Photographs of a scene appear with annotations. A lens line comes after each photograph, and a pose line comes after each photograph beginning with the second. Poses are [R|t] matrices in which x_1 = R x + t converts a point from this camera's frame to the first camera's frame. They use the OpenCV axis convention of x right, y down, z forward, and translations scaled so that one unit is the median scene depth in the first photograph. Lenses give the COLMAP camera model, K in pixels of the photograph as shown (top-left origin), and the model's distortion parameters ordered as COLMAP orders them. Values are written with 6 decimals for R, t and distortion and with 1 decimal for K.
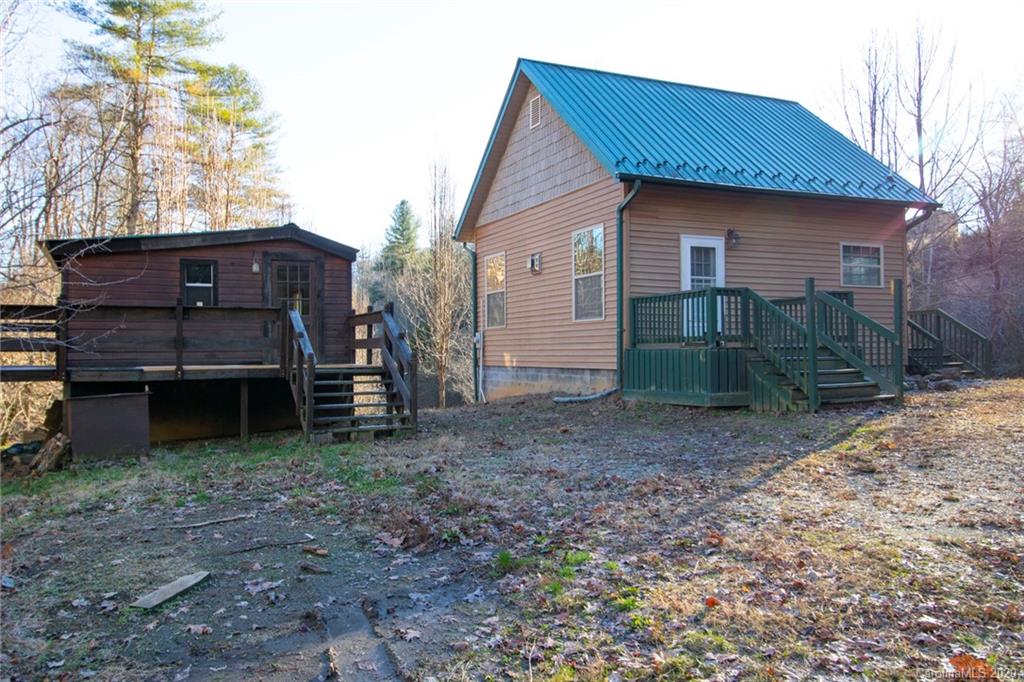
lens RADIAL K [[802.1, 0, 511.3], [0, 802.1, 331.1], [0, 0, 1]] dist [0.018344, -0.004207]
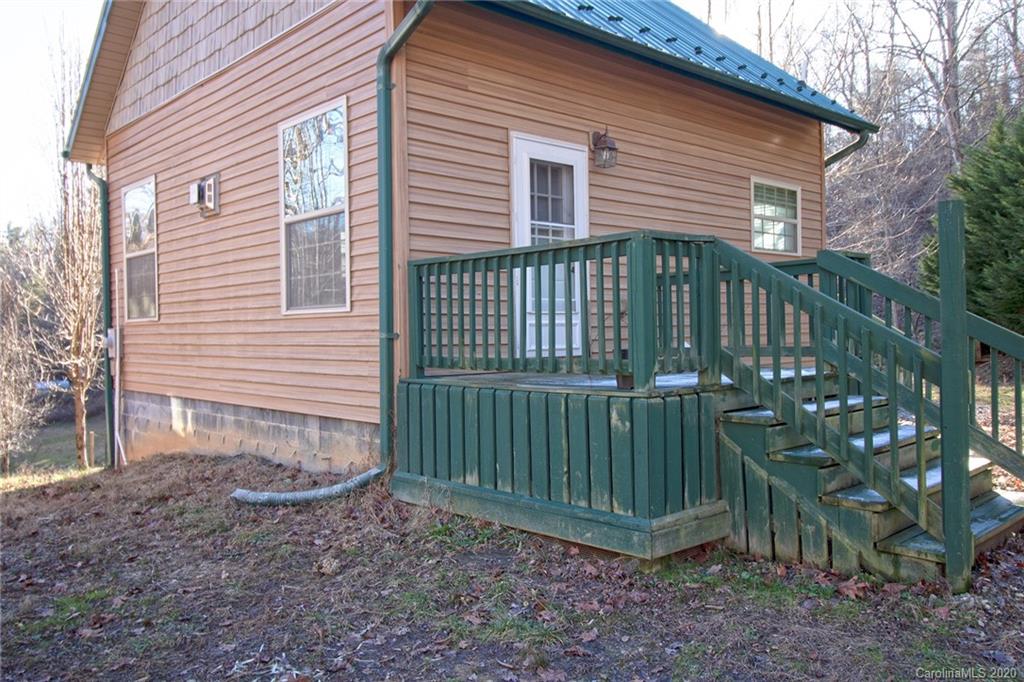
lens RADIAL K [[802.1, 0, 511.3], [0, 802.1, 331.1], [0, 0, 1]] dist [0.018344, -0.004207]
pose [[0.949495, -0.010781, 0.313596, 0.059819], [0.002328, 0.999624, 0.027317, -0.014765], [-0.313773, -0.025208, 0.949163, 0.537400]]
